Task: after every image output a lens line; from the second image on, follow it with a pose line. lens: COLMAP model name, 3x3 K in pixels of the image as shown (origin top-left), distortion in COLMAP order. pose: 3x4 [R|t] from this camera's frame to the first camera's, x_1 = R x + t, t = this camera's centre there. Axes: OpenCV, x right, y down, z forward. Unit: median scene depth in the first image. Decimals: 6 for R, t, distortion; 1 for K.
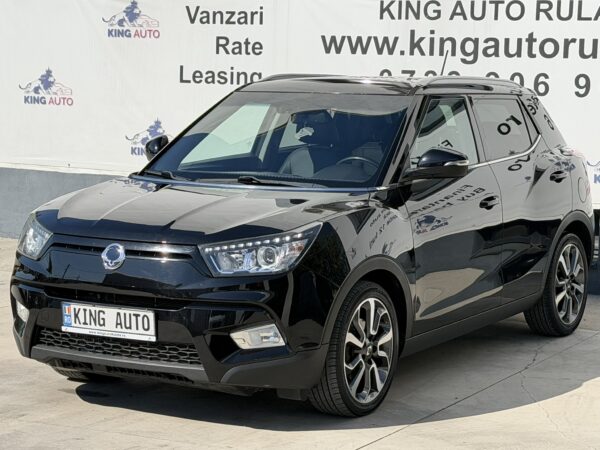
lens RADIAL K [[1473.7, 0, 313.5], [0, 1473.7, 237.1], [0, 0, 1]] dist [0.216944, 0.000000]
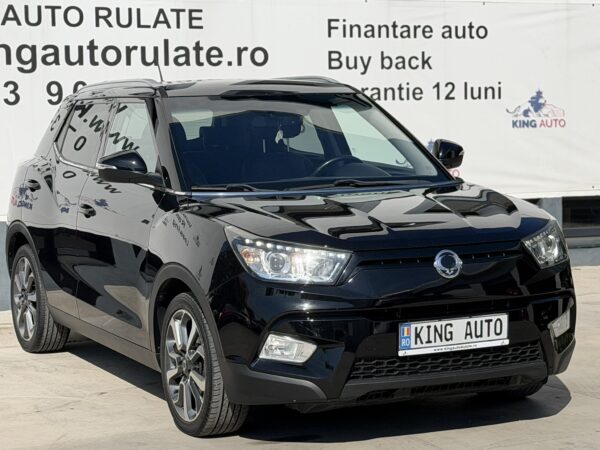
lens RADIAL K [[1552.3, 0, 298.9], [0, 1552.3, 226.5], [0, 0, 1]] dist [0.113401, 0.000000]
pose [[0.568013, -0.094511, 0.817575, -0.967657], [0.121752, 0.992104, 0.030099, -0.050081], [-0.813964, 0.082445, 0.575035, 0.508283]]
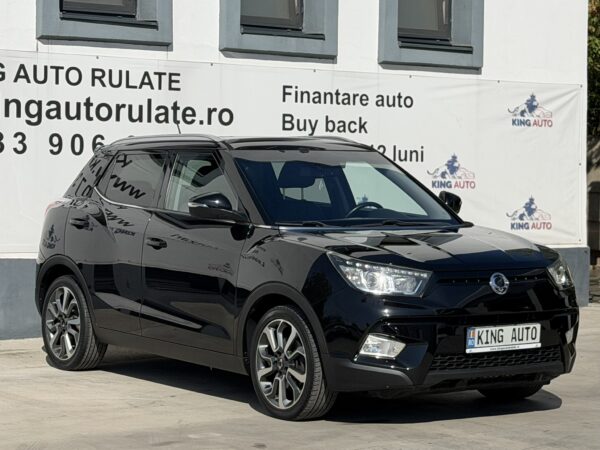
lens RADIAL K [[1724.1, 0, 303.4], [0, 1724.1, 224.4], [0, 0, 1]] dist [0.086501, 0.000000]
pose [[0.424164, -0.044454, 0.904494, -1.449027], [0.100253, 0.994960, 0.001886, -0.052540], [-0.900019, 0.089878, 0.426483, 0.534028]]
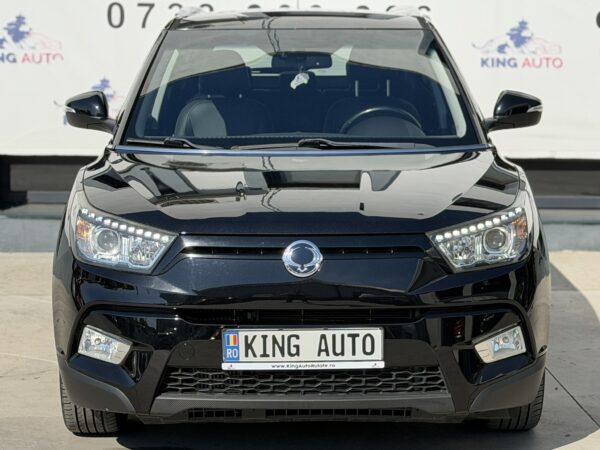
lens RADIAL K [[1558.0, 0, 298.2], [0, 1558.0, 224.8], [0, 0, 1]] dist [0.151903, 0.000000]
pose [[0.860543, -0.084398, 0.502337, -0.511435], [0.071714, 0.996429, 0.044561, -0.036928], [-0.504304, -0.002322, 0.863523, 0.338657]]
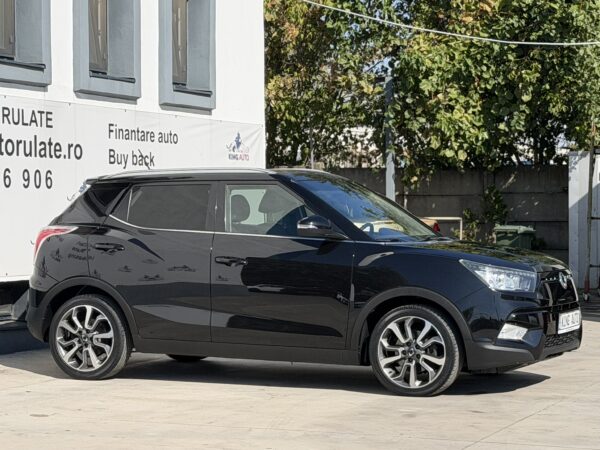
lens RADIAL K [[1733.6, 0, 299.1], [0, 1733.6, 226.7], [0, 0, 1]] dist [0.054019, 0.000000]
pose [[-0.094844, -0.032914, 0.994948, -1.931590], [0.112755, 0.992666, 0.043587, -0.155416], [-0.989086, 0.116319, -0.090437, 1.423008]]
